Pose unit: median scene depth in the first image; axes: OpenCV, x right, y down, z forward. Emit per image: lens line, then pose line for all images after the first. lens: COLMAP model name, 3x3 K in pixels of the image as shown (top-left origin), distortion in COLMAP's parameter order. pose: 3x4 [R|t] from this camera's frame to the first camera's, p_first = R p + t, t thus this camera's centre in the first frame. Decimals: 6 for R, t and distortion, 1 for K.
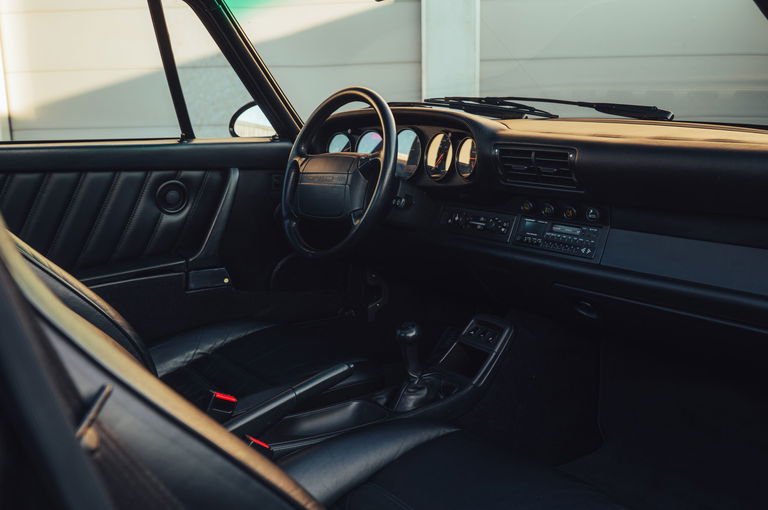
lens RADIAL K [[740.1, 0, 388.6], [0, 740.1, 253.5], [0, 0, 1]] dist [-0.011468, 0.000000]
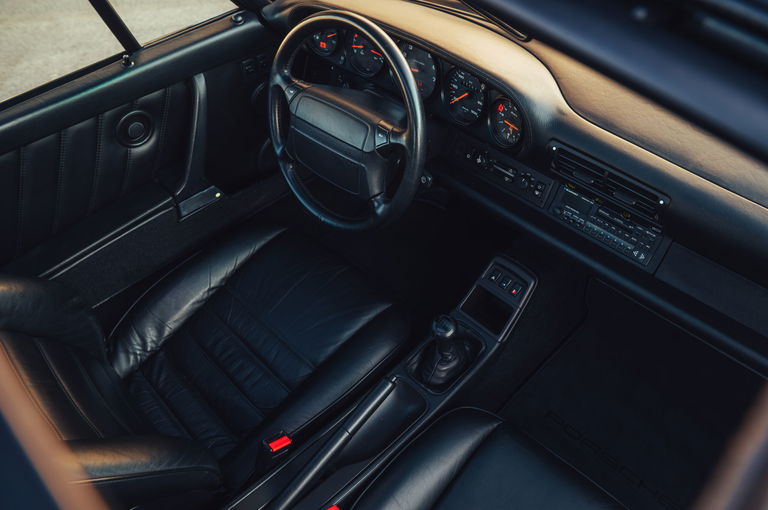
lens RADIAL K [[580.8, 0, 384.4], [0, 580.8, 257.5], [0, 0, 1]] dist [-0.010417, -0.007962]
pose [[0.989813, -0.114349, 0.084817, -0.094717], [0.041321, 0.800831, 0.597463, -0.381071], [-0.136243, -0.587872, 0.797398, 0.391743]]
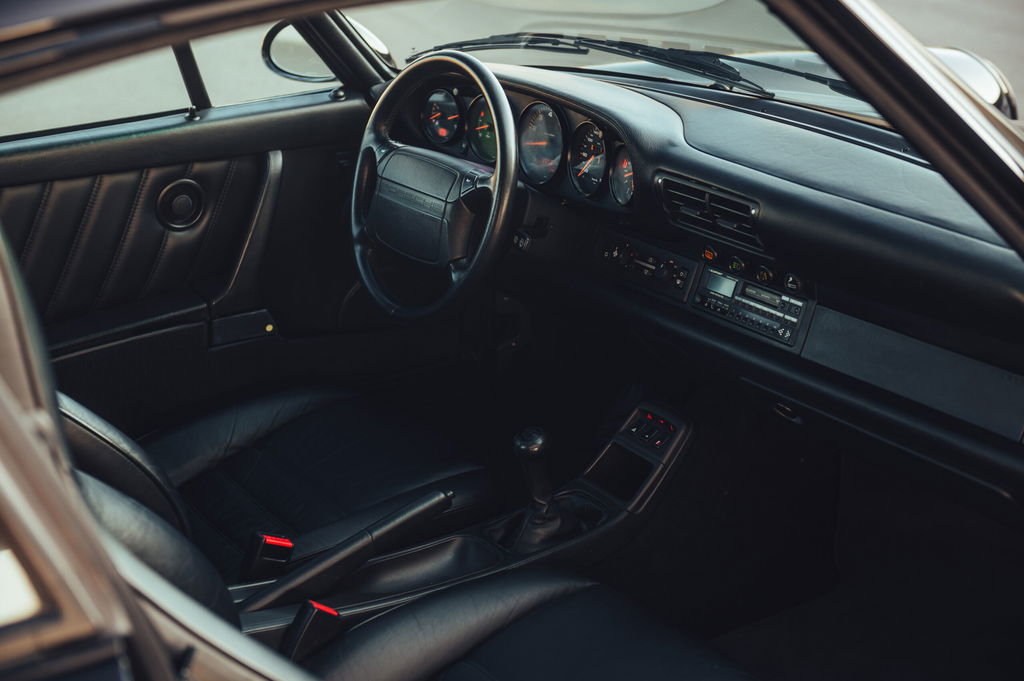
lens RADIAL K [[1623.4, 0, 508.0], [0, 1623.4, 339.1], [0, 0, 1]] dist [0.054202, 0.000000]
pose [[0.997976, -0.001865, -0.063569, 0.089466], [0.012649, 0.985421, 0.169665, -0.220556], [0.062325, -0.170125, 0.983450, -0.437956]]
